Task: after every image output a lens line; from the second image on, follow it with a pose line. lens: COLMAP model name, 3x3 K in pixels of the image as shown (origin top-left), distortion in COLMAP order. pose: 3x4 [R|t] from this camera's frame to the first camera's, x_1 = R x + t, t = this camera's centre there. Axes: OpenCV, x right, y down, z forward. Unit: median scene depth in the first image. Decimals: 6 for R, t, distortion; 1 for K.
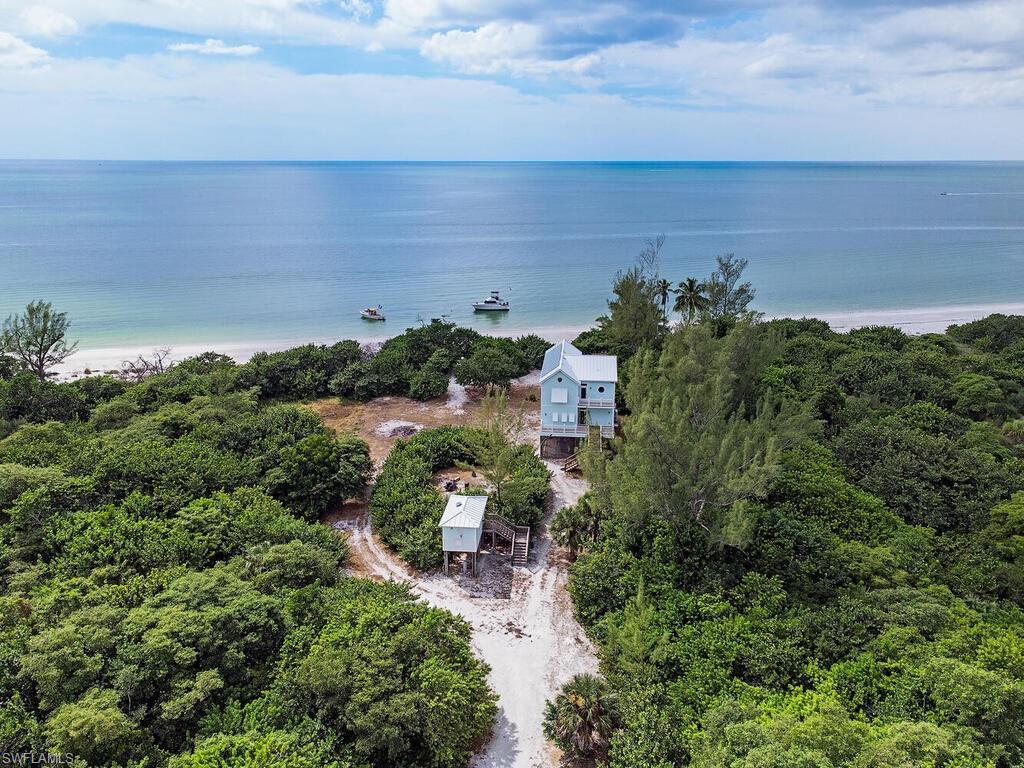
lens RADIAL K [[753.1, 0, 512.0], [0, 753.1, 384.0], [0, 0, 1]] dist [0.007132, 0.001861]
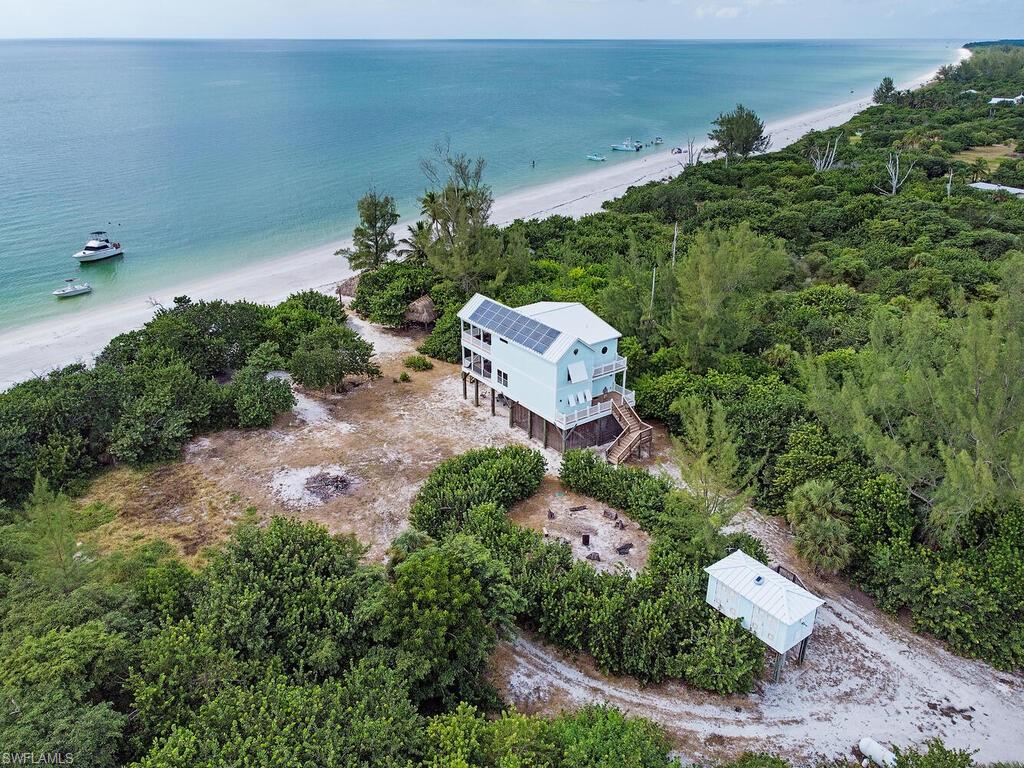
lens RADIAL K [[753.1, 0, 512.0], [0, 753.1, 384.0], [0, 0, 1]] dist [0.007132, 0.001861]
pose [[0.745796, -0.268342, 0.609738, -0.646343], [0.178838, 0.962333, 0.204772, -0.200744], [-0.641720, -0.043674, 0.765694, 0.680089]]
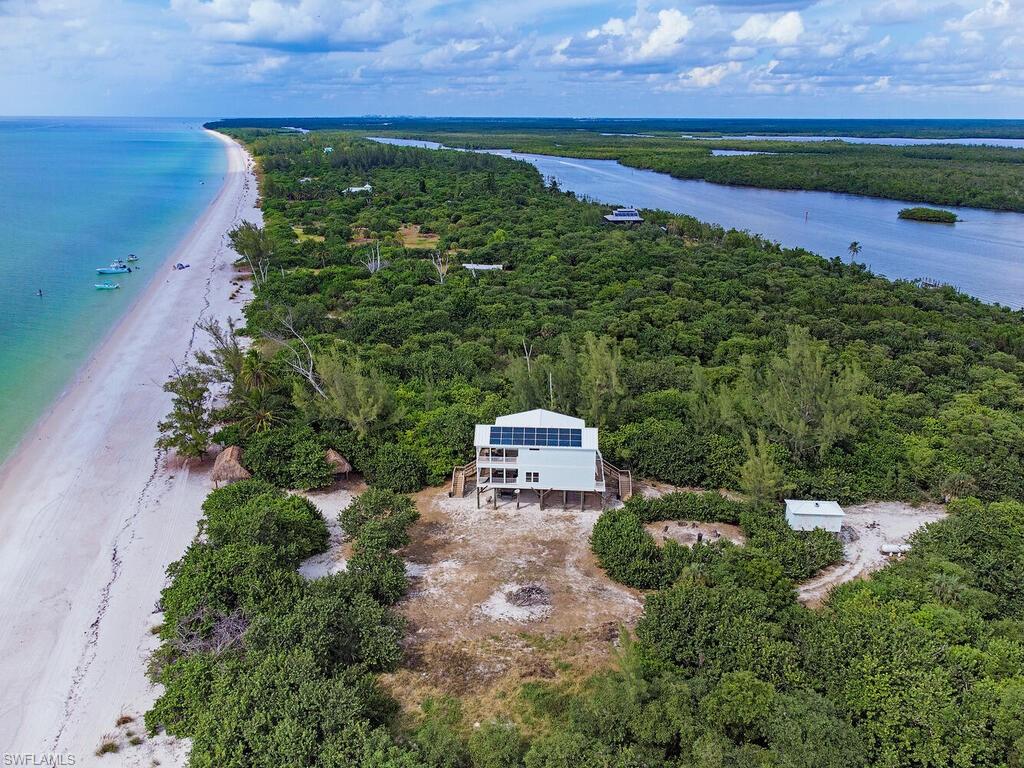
lens RADIAL K [[753.1, 0, 512.0], [0, 753.1, 384.0], [0, 0, 1]] dist [0.007132, 0.001861]
pose [[-0.023623, -0.322786, 0.946177, -1.381086], [0.276068, 0.907533, 0.316496, -0.670819], [-0.960848, 0.268686, 0.067672, 1.502334]]
